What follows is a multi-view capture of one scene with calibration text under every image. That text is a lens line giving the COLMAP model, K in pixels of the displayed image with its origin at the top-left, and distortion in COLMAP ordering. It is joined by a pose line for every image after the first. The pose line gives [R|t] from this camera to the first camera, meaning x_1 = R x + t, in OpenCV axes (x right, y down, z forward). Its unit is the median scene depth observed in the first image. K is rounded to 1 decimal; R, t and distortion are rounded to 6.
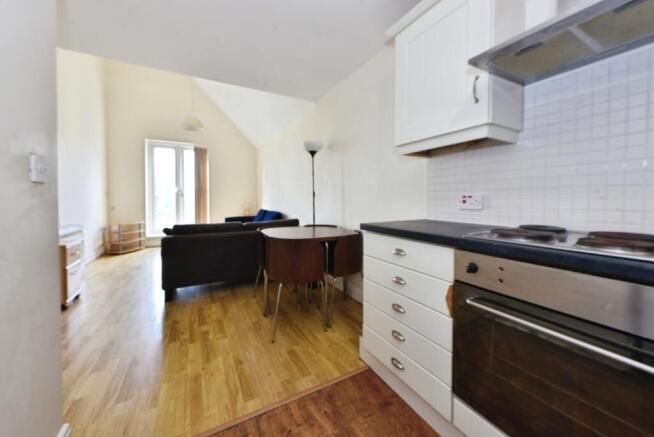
lens RADIAL K [[261.2, 0, 343.6], [0, 261.2, 198.8], [0, 0, 1]] dist [-0.014143, -0.000728]
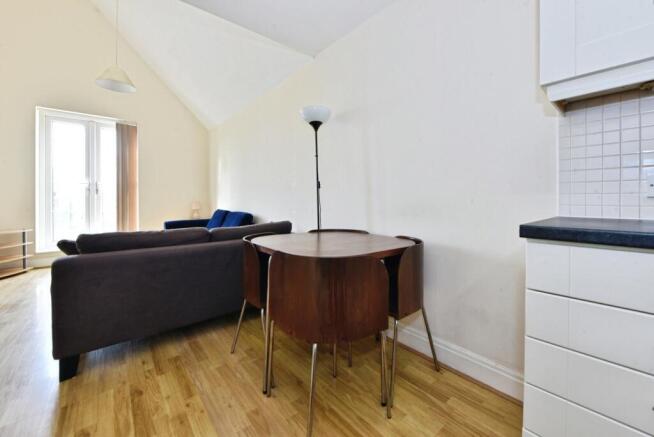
lens RADIAL K [[261.2, 0, 332.1], [0, 261.2, 203.3], [0, 0, 1]] dist [-0.014143, -0.000728]
pose [[0.983080, 0.002423, 0.183160, -0.201654], [-0.002056, 0.999995, -0.002195, 0.031874], [-0.183165, 0.001781, 0.983081, 0.322915]]
